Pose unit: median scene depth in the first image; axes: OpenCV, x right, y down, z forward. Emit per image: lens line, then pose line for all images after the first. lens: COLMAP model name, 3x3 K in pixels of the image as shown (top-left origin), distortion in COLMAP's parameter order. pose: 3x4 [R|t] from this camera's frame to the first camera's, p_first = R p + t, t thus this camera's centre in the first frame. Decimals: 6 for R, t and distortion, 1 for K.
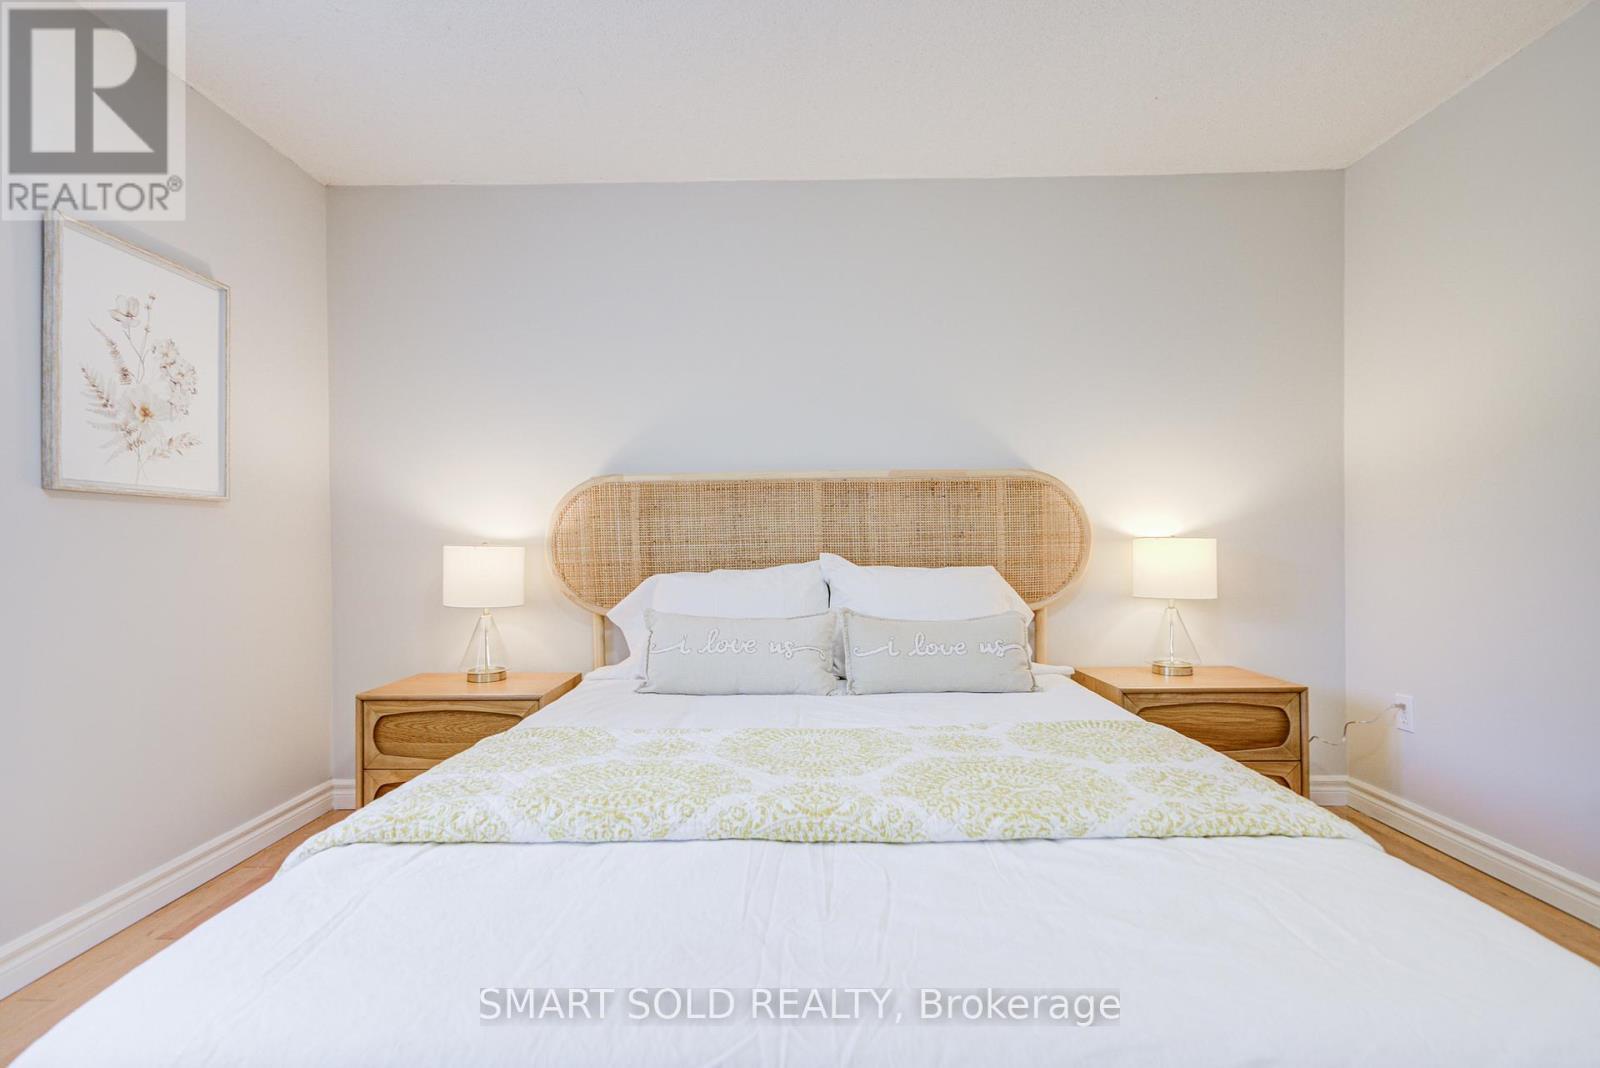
lens RADIAL K [[767.0, 0, 802.5], [0, 767.0, 537.9], [0, 0, 1]] dist [0.011816, 0.000558]
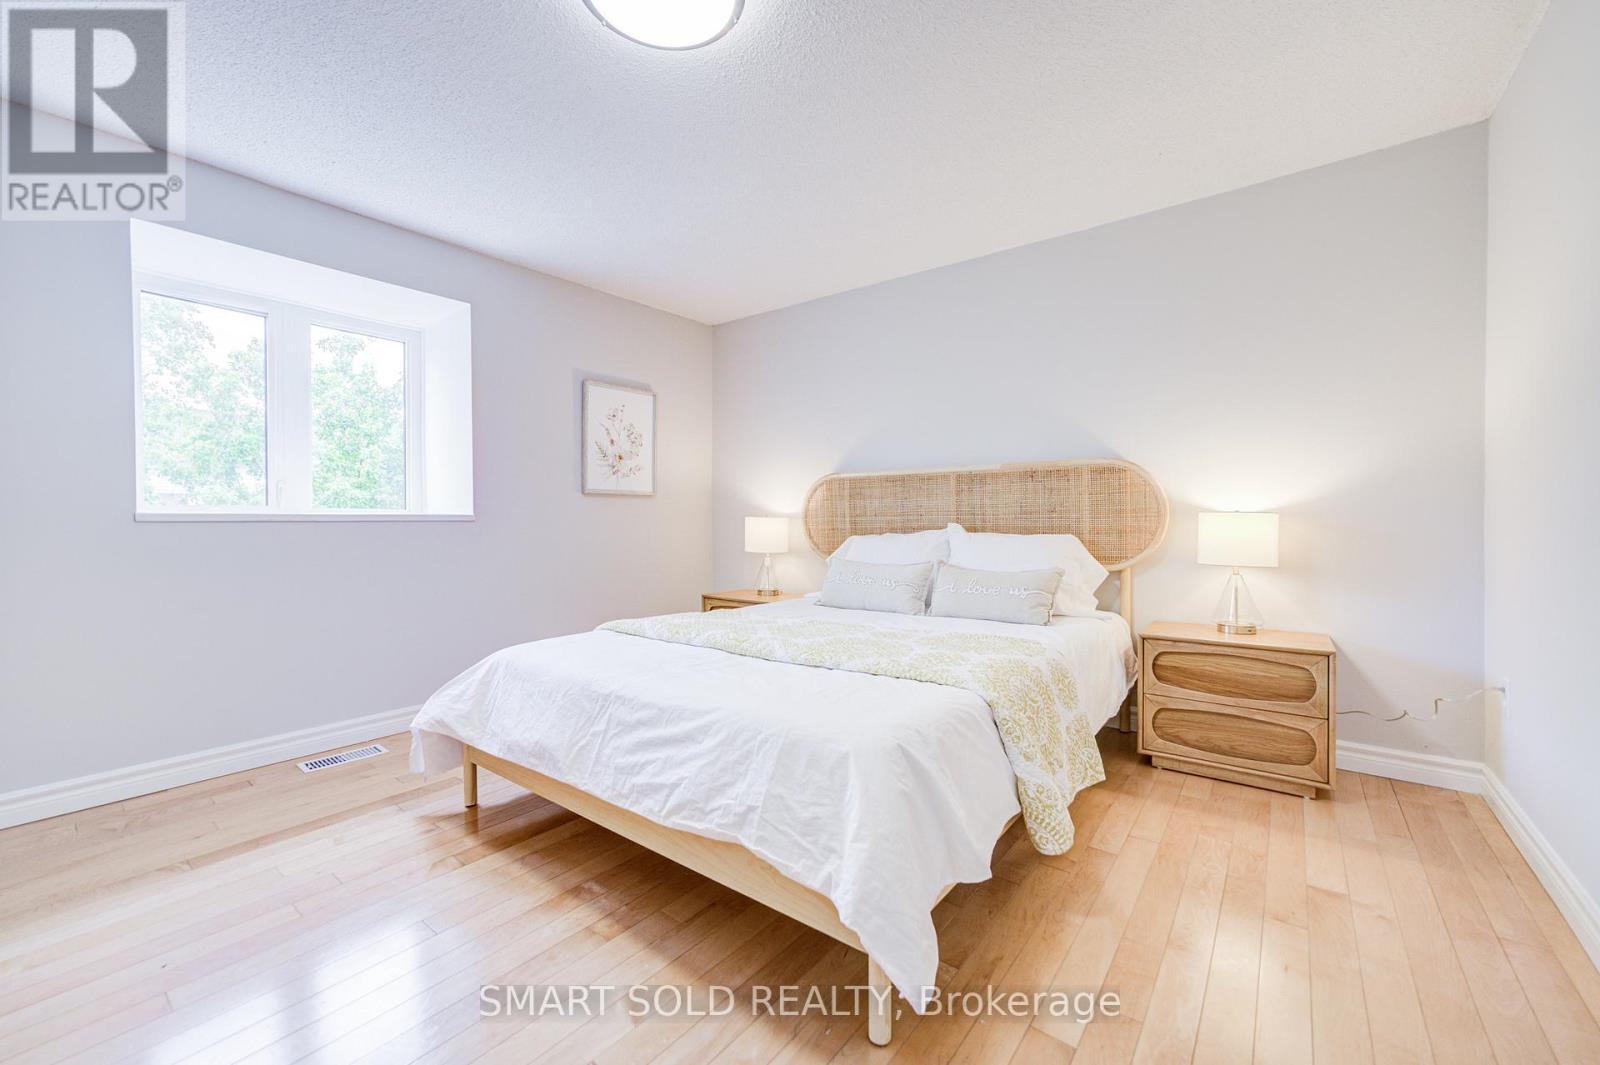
lens RADIAL K [[659.3, 0, 799.2], [0, 659.3, 522.7], [0, 0, 1]] dist [0.001676, 0.000227]
pose [[0.796284, 0.008975, -0.604856, 0.543436], [0.002059, 0.999844, 0.017546, -0.003715], [0.604919, -0.015217, 0.796142, -0.160939]]
